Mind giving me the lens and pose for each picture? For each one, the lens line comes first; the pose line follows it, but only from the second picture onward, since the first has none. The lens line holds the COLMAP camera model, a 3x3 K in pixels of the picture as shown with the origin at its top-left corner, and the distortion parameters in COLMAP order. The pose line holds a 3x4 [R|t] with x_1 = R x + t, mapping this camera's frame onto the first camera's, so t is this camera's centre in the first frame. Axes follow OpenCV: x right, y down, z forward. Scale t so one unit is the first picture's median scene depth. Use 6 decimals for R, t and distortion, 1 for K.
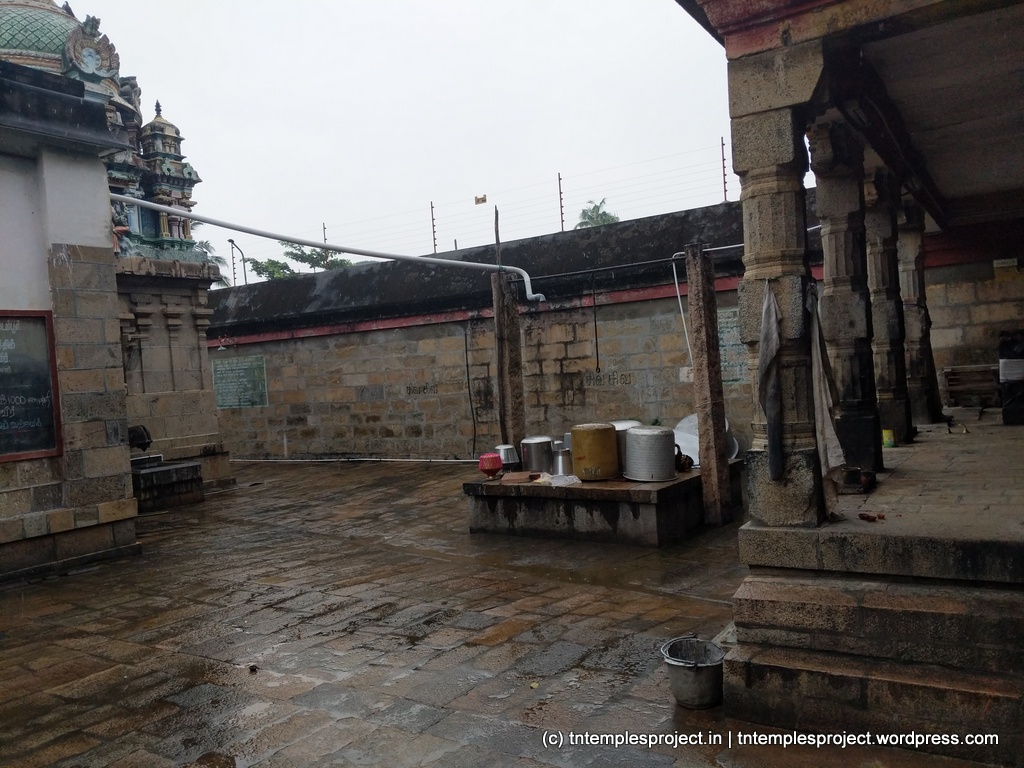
lens RADIAL K [[799.3, 0, 514.2], [0, 799.3, 391.3], [0, 0, 1]] dist [0.000929, -0.023646]
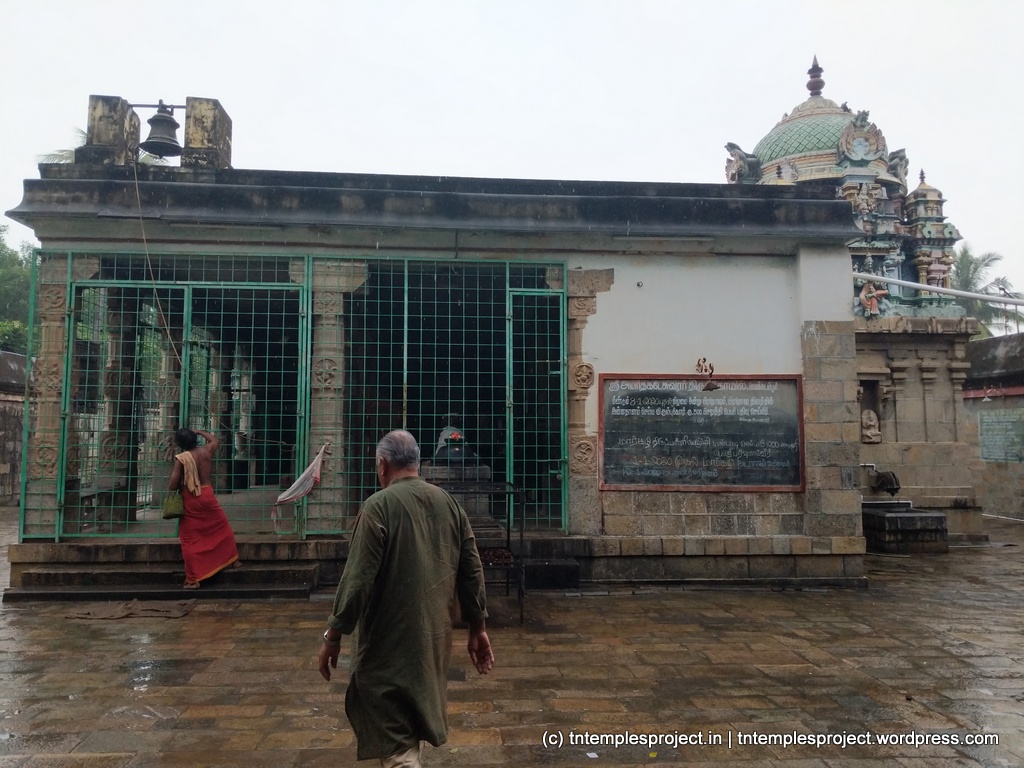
lens RADIAL K [[799.3, 0, 511.3], [0, 799.3, 382.1], [0, 0, 1]] dist [0.000929, -0.023646]
pose [[0.601769, 0.015354, -0.798523, 0.084796], [-0.063767, 0.997547, -0.028875, -0.014414], [0.796120, 0.068296, 0.601272, -0.065644]]
